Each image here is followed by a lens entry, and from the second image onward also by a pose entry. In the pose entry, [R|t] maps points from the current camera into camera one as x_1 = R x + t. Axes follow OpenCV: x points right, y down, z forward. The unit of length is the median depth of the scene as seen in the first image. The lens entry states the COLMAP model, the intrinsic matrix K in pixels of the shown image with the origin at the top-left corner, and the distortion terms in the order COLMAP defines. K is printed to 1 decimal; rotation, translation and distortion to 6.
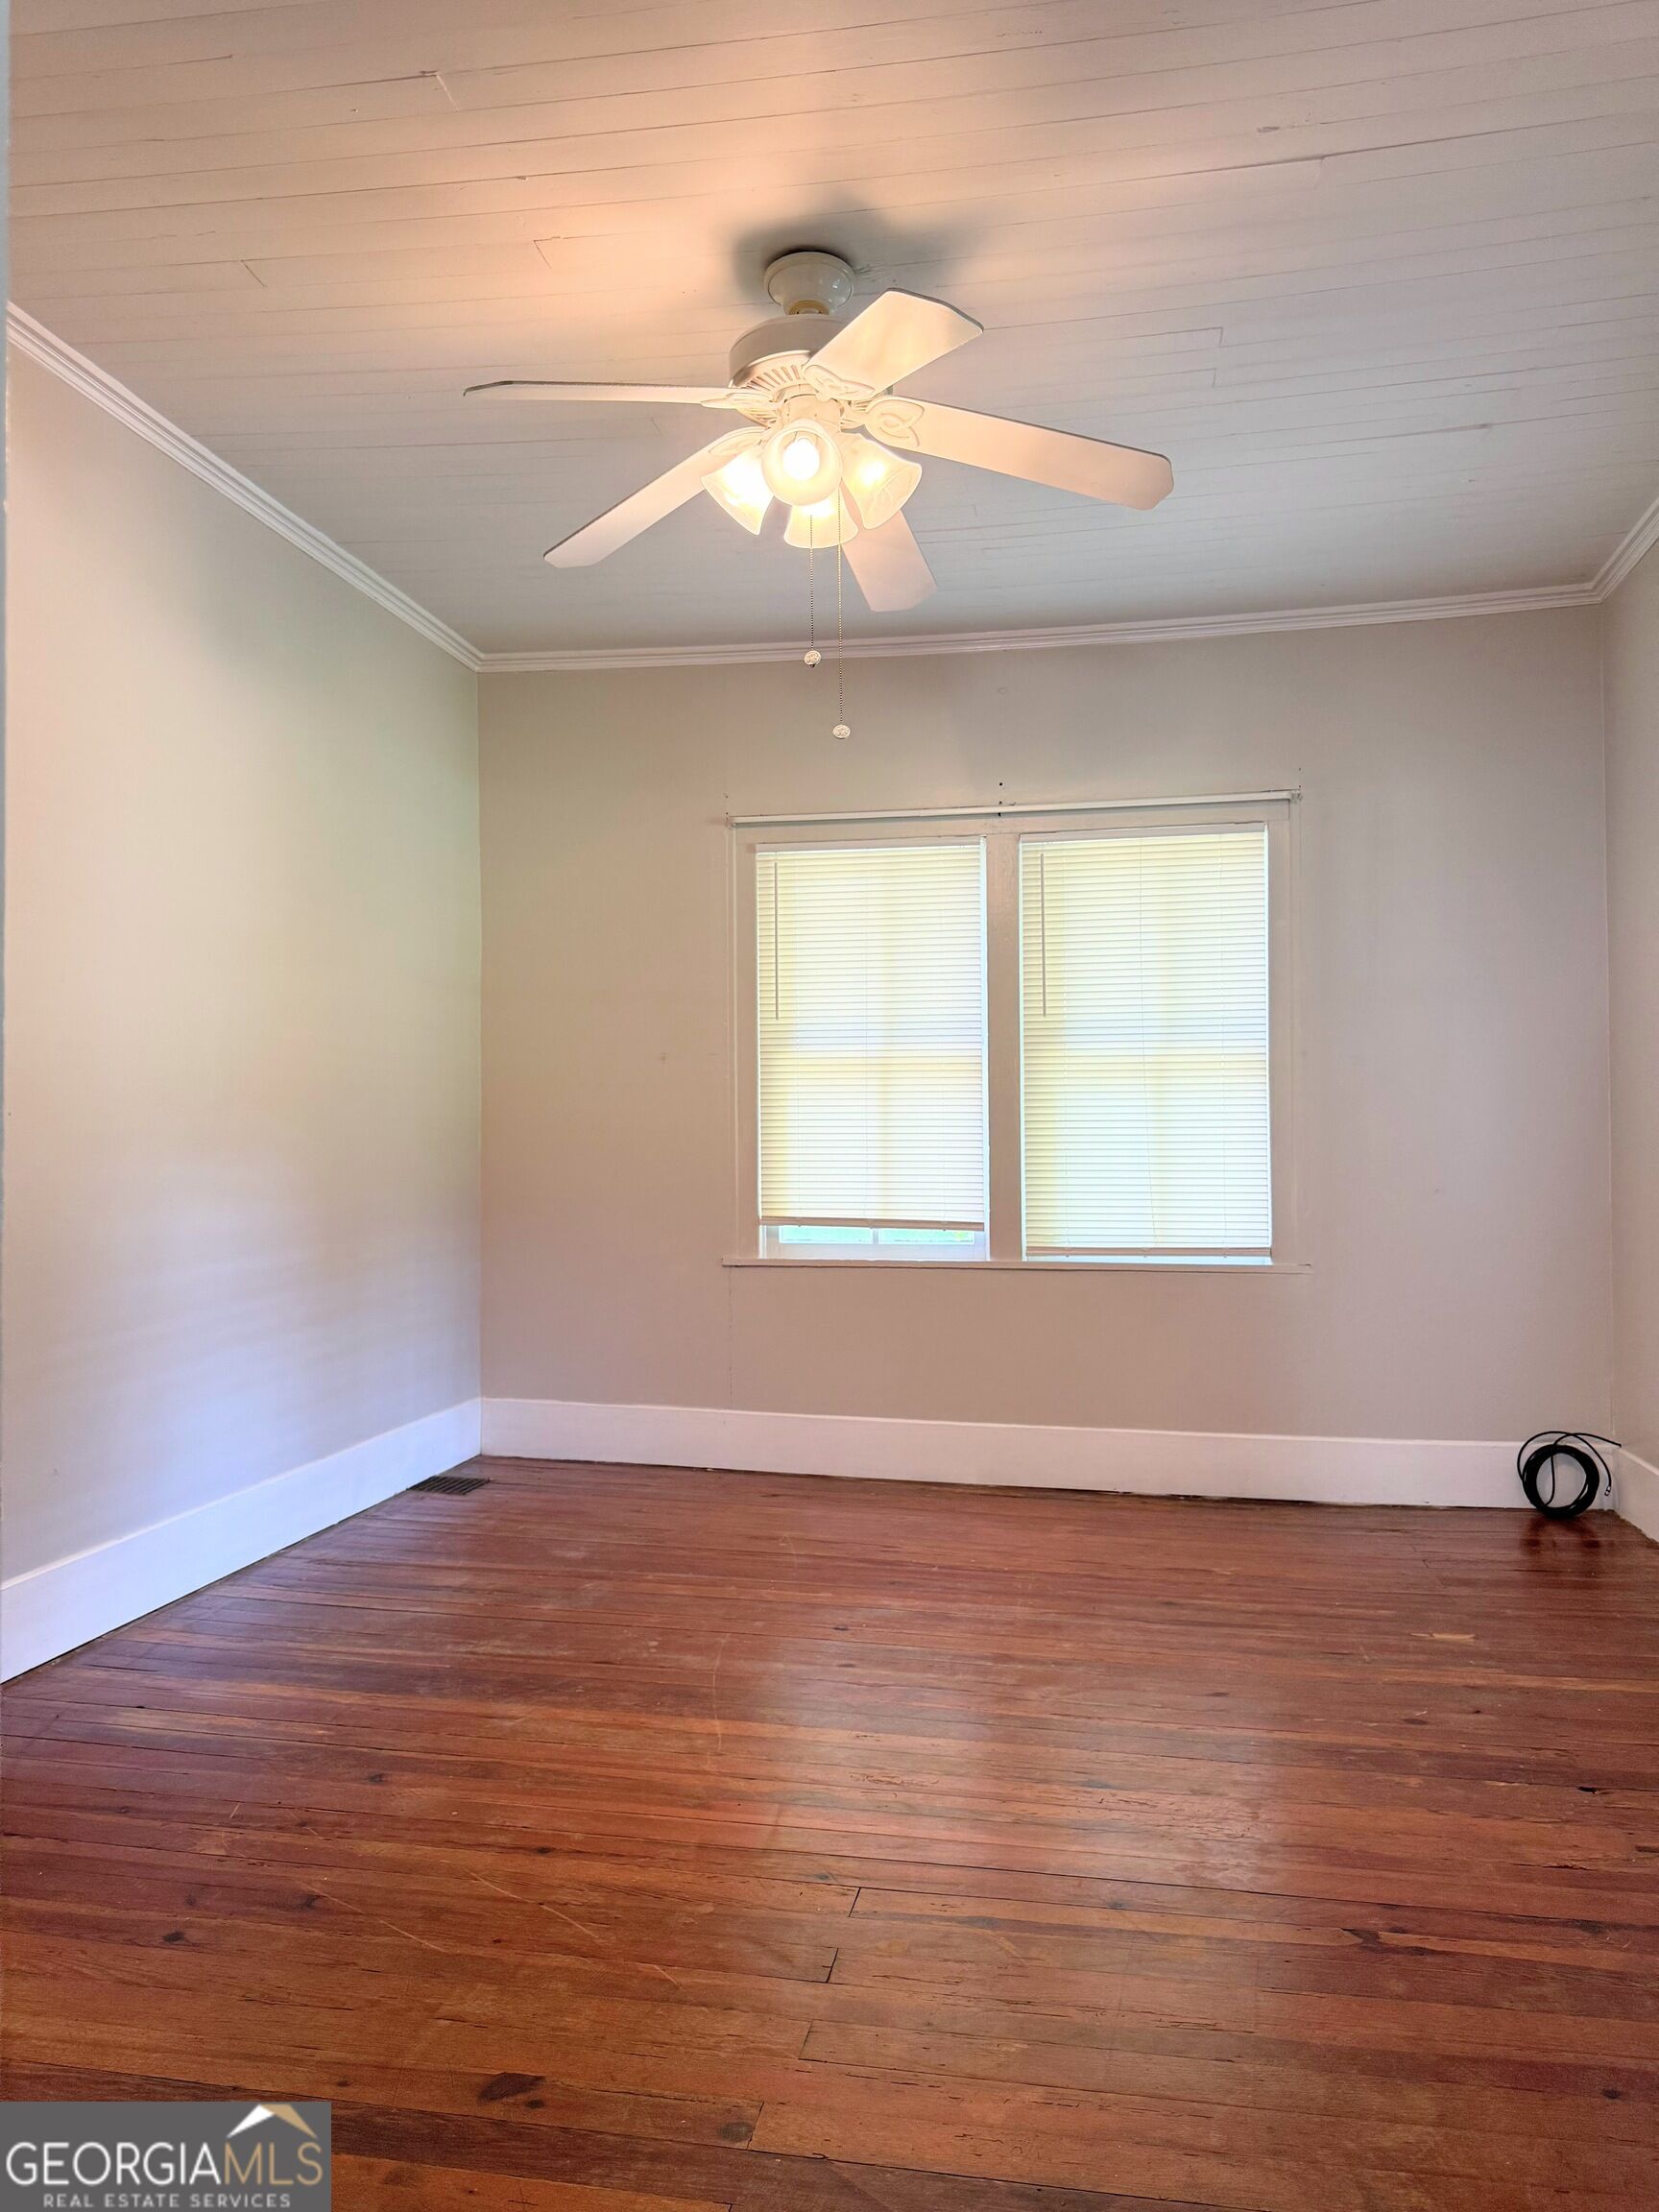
lens RADIAL K [[1565.0, 0, 820.0], [0, 1565.0, 1107.1], [0, 0, 1]] dist [0.017875, -0.026964]
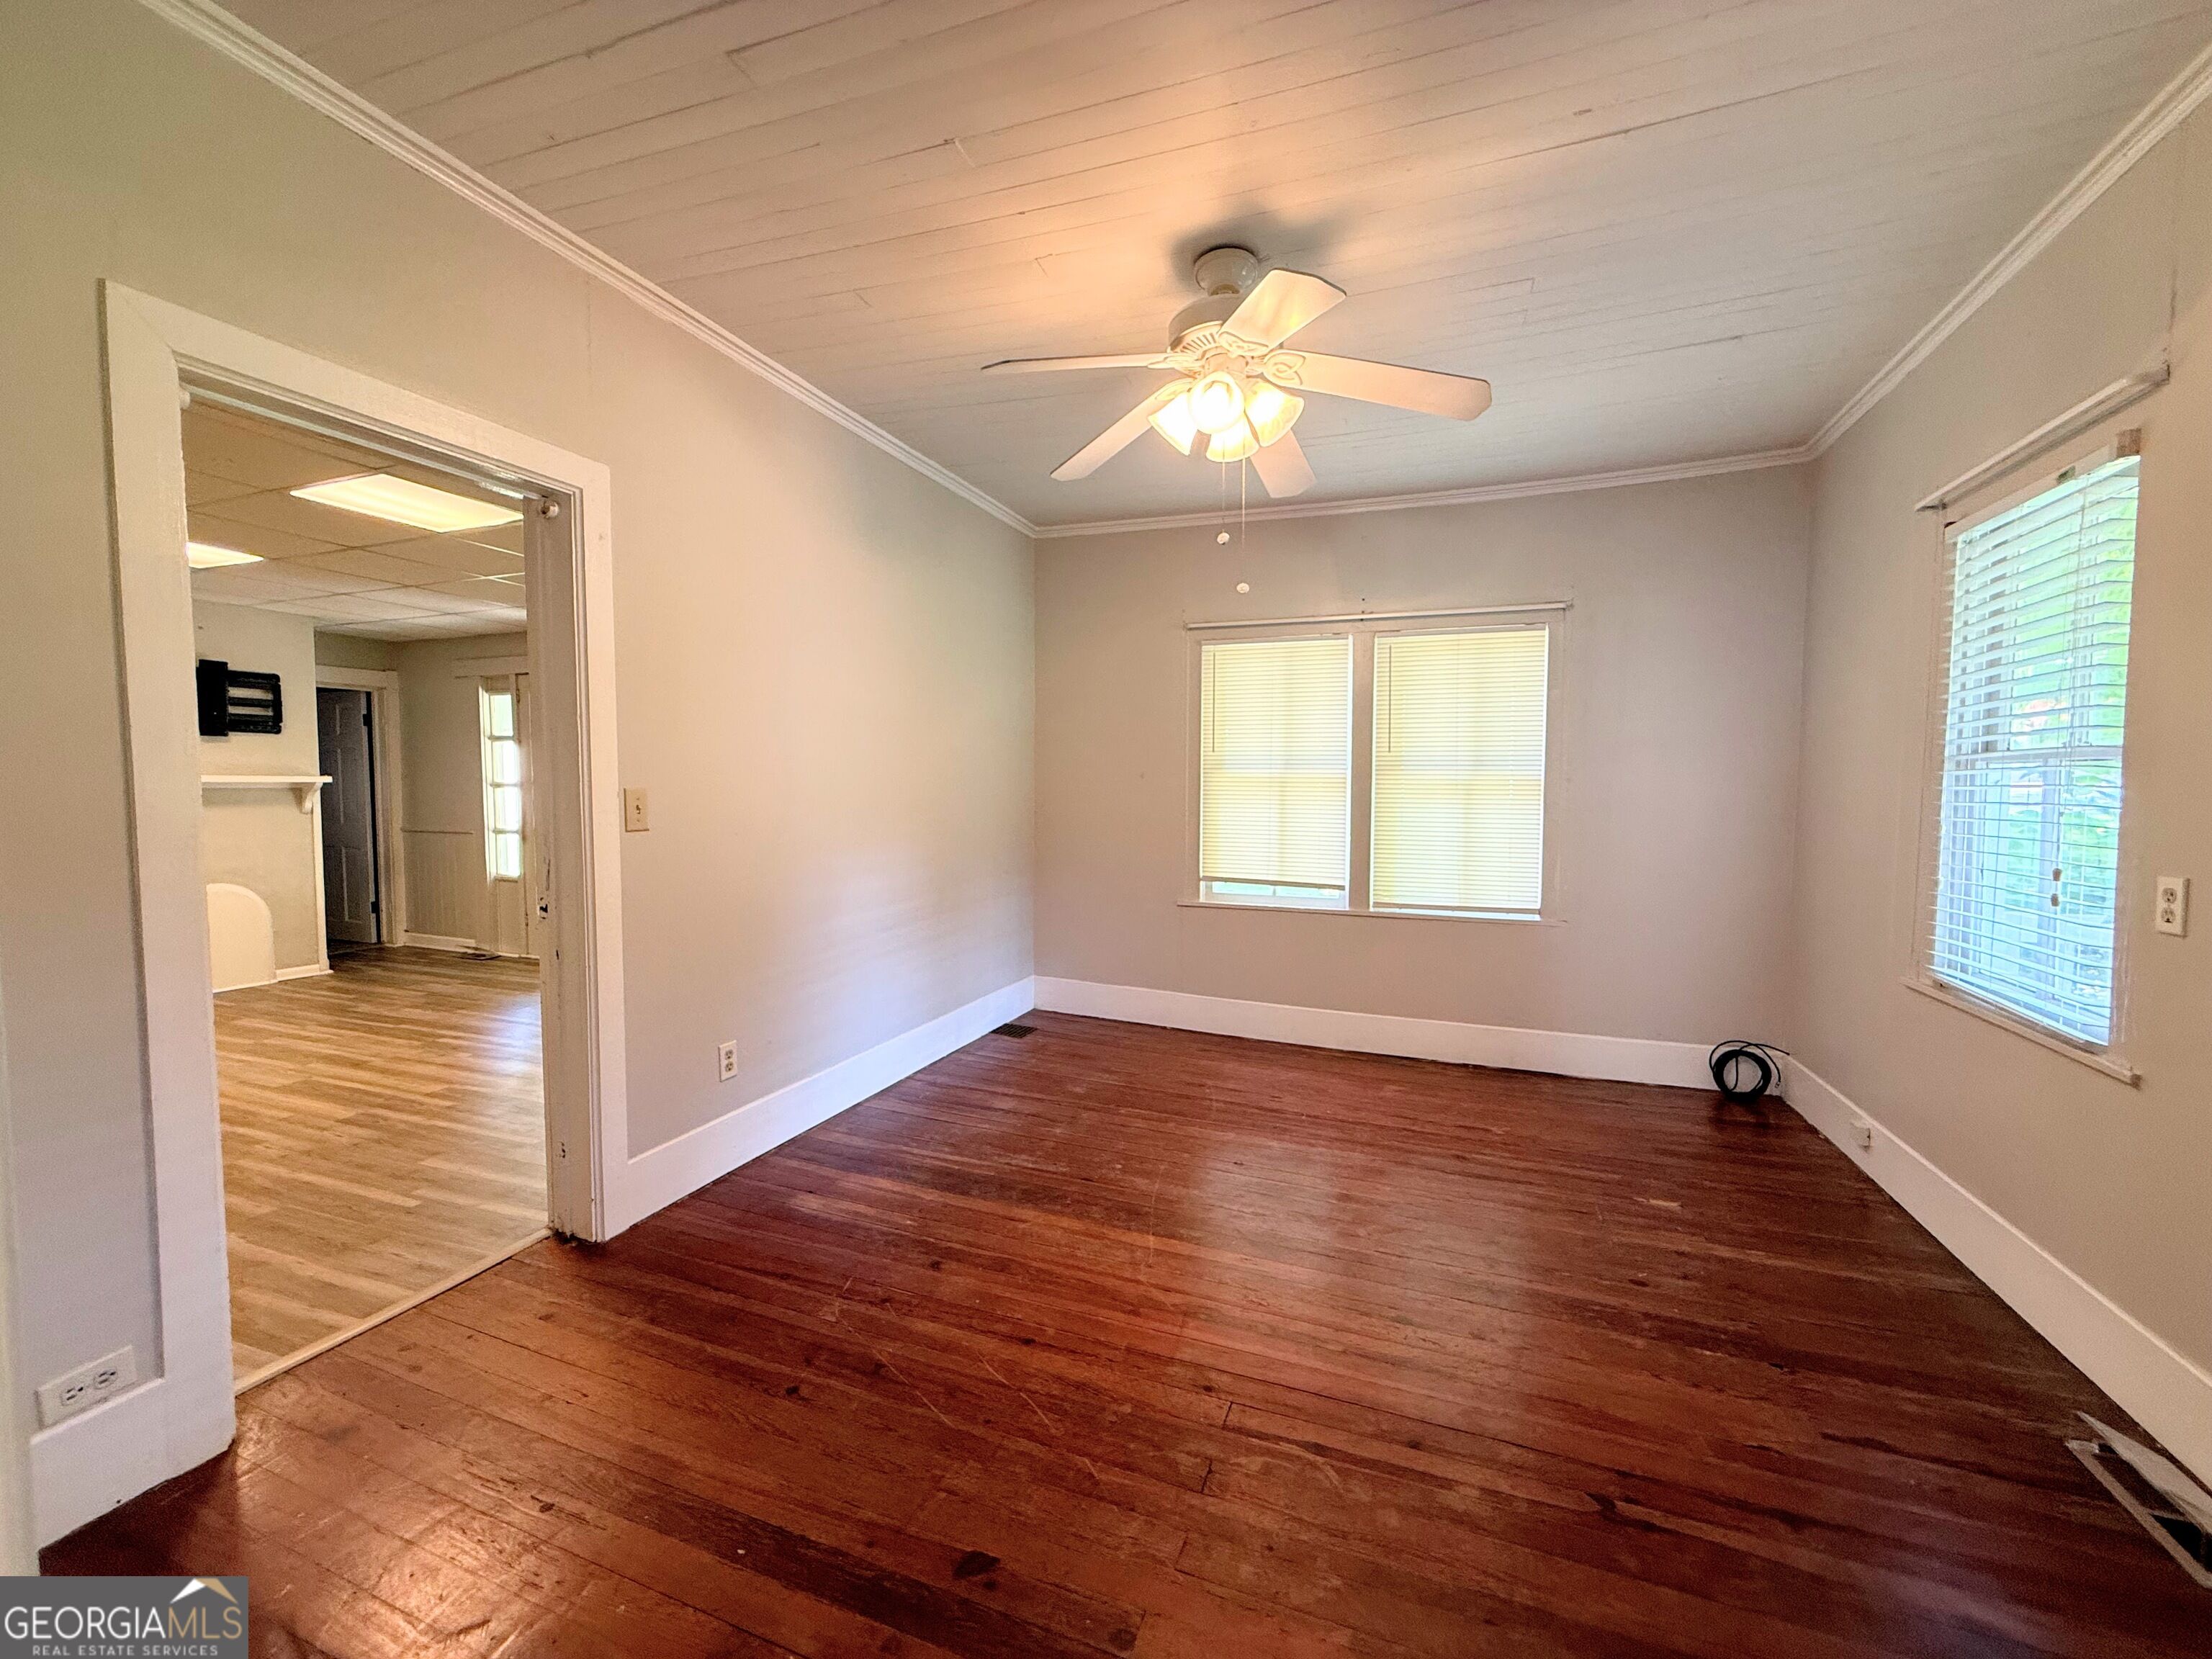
lens RADIAL K [[880.8, 0, 1100.6], [0, 880.8, 828.1], [0, 0, 1]] dist [-0.003277, 0.000753]
pose [[0.984458, 0.018921, -0.174600, 0.023872], [-0.006474, 0.997414, 0.071583, -0.061736], [0.175503, -0.069340, 0.982034, 0.127764]]
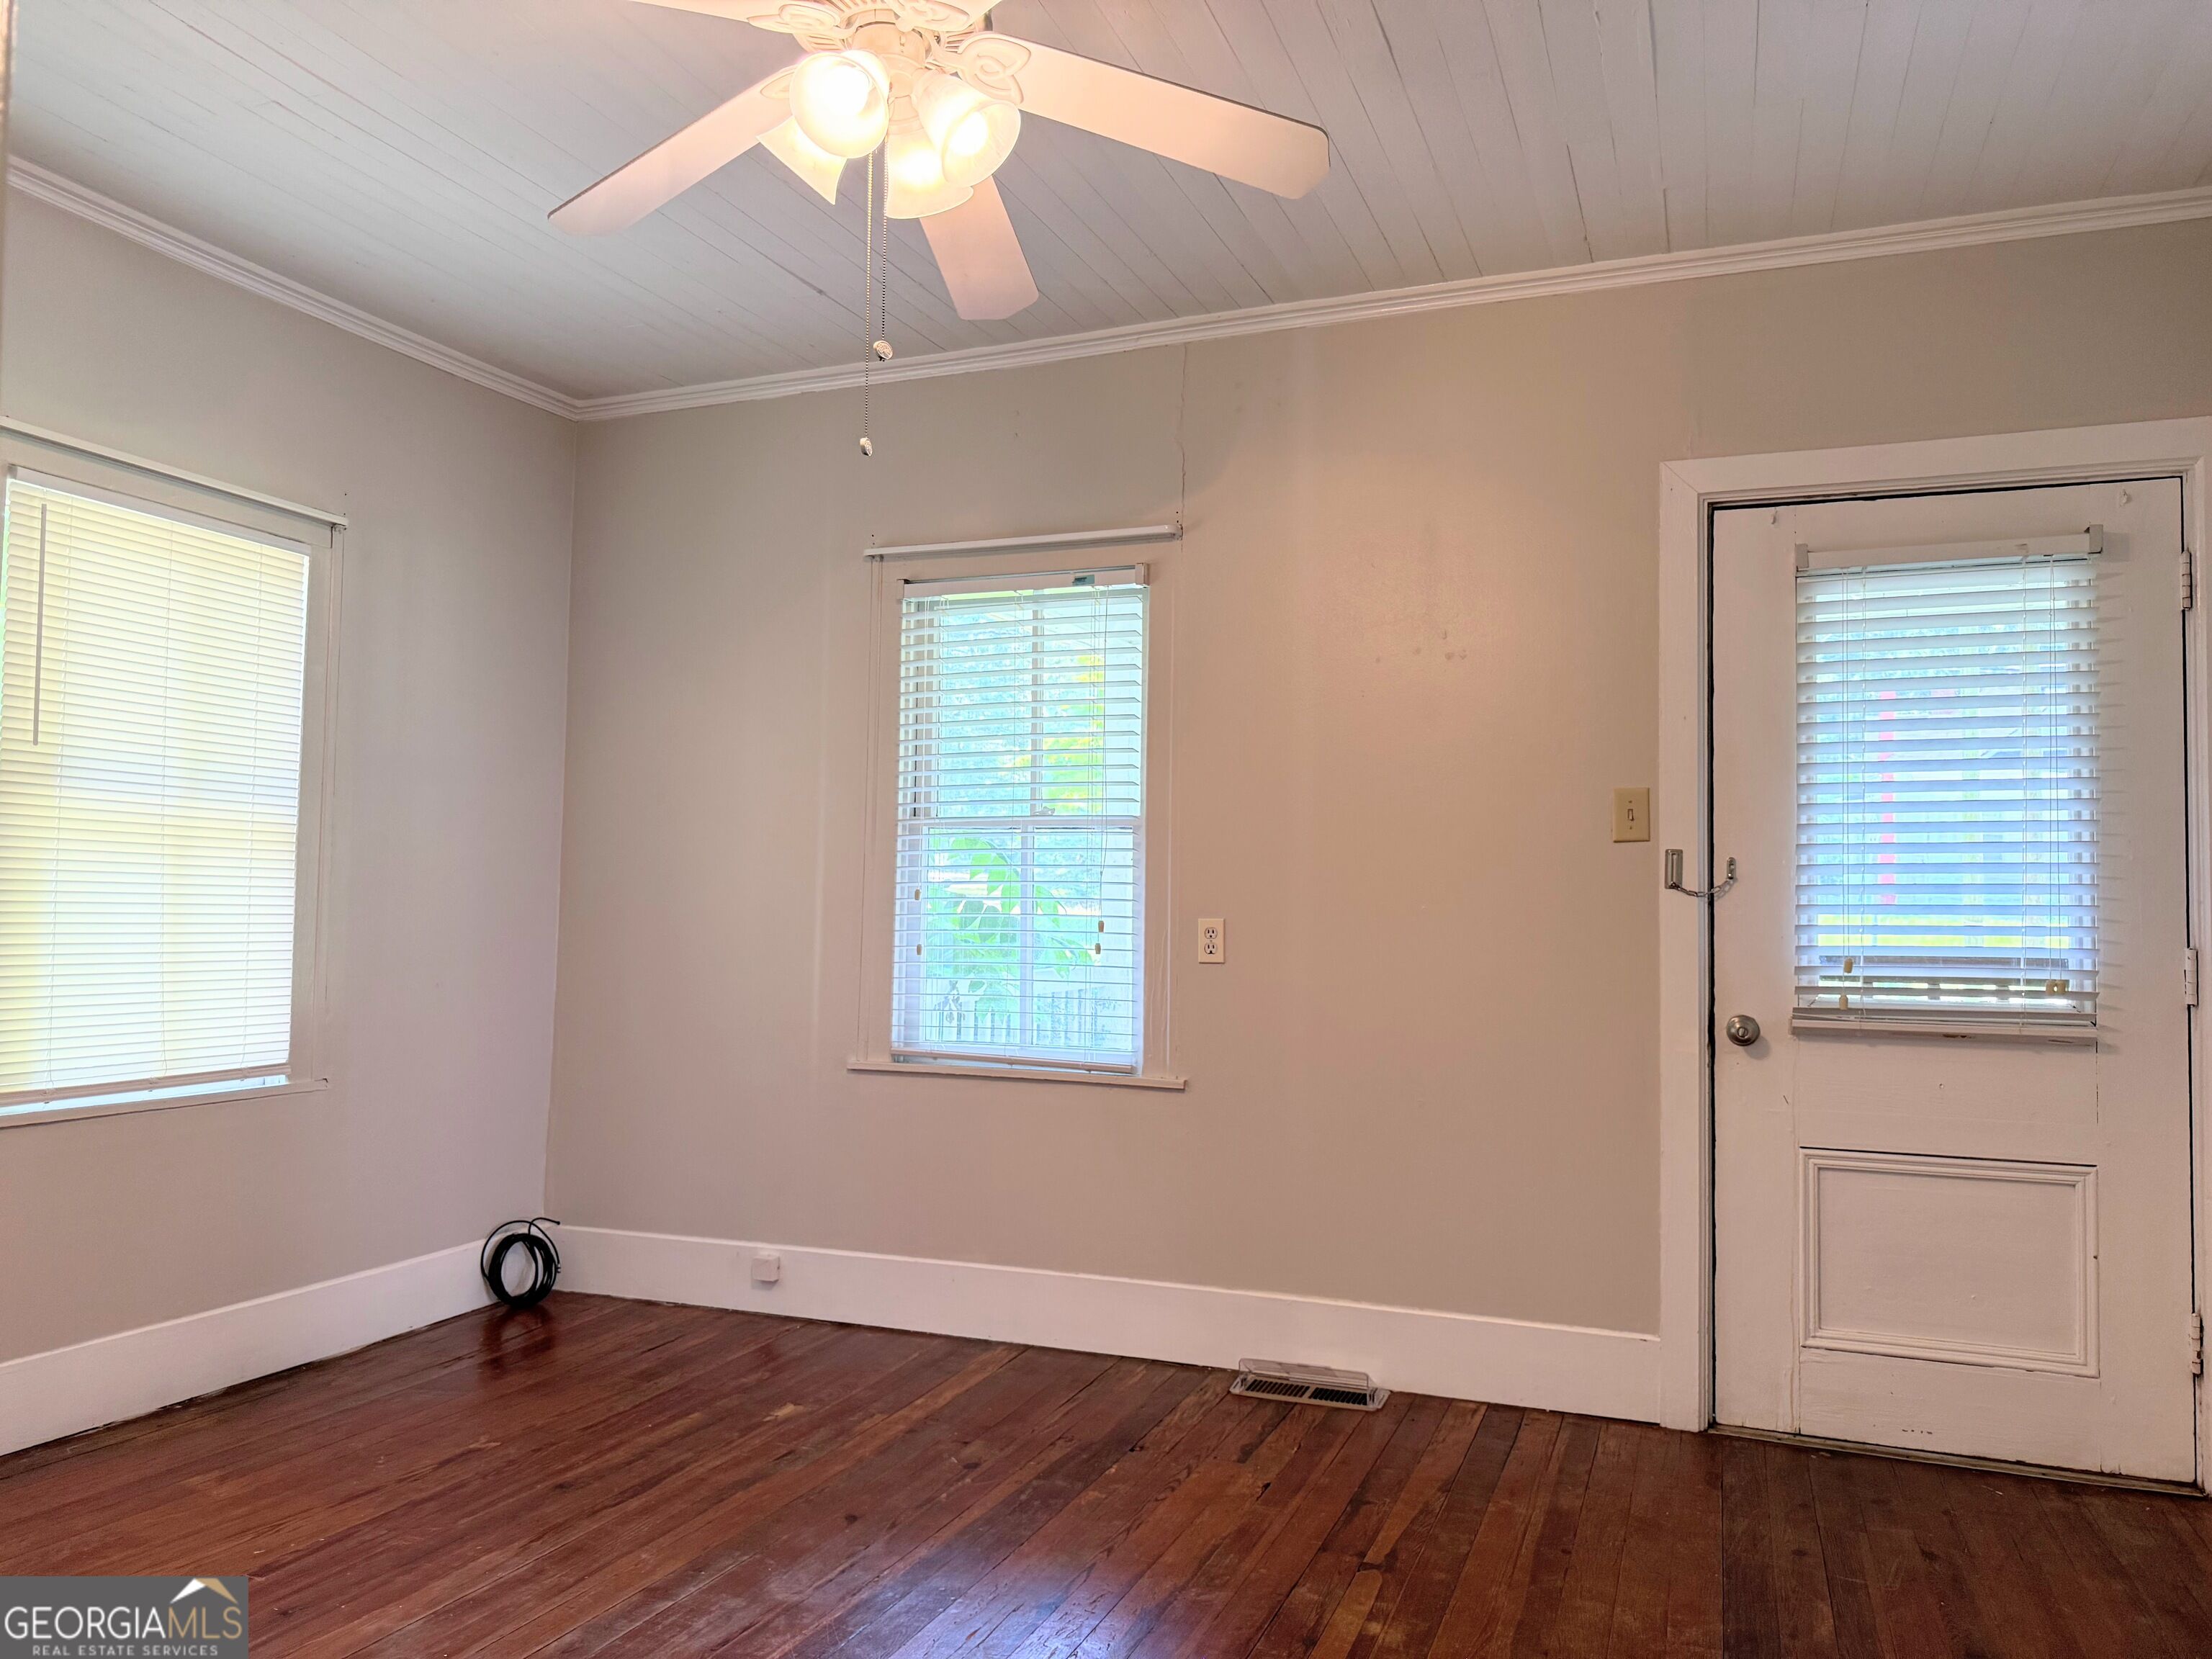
lens RADIAL K [[1565.0, 0, 1099.8], [0, 1565.0, 836.2], [0, 0, 1]] dist [0.017875, -0.026964]
pose [[0.189291, 0.057205, 0.980253, -0.590722], [-0.036521, 0.998021, -0.051190, -0.002062], [-0.981242, -0.026111, 0.191005, 0.577028]]
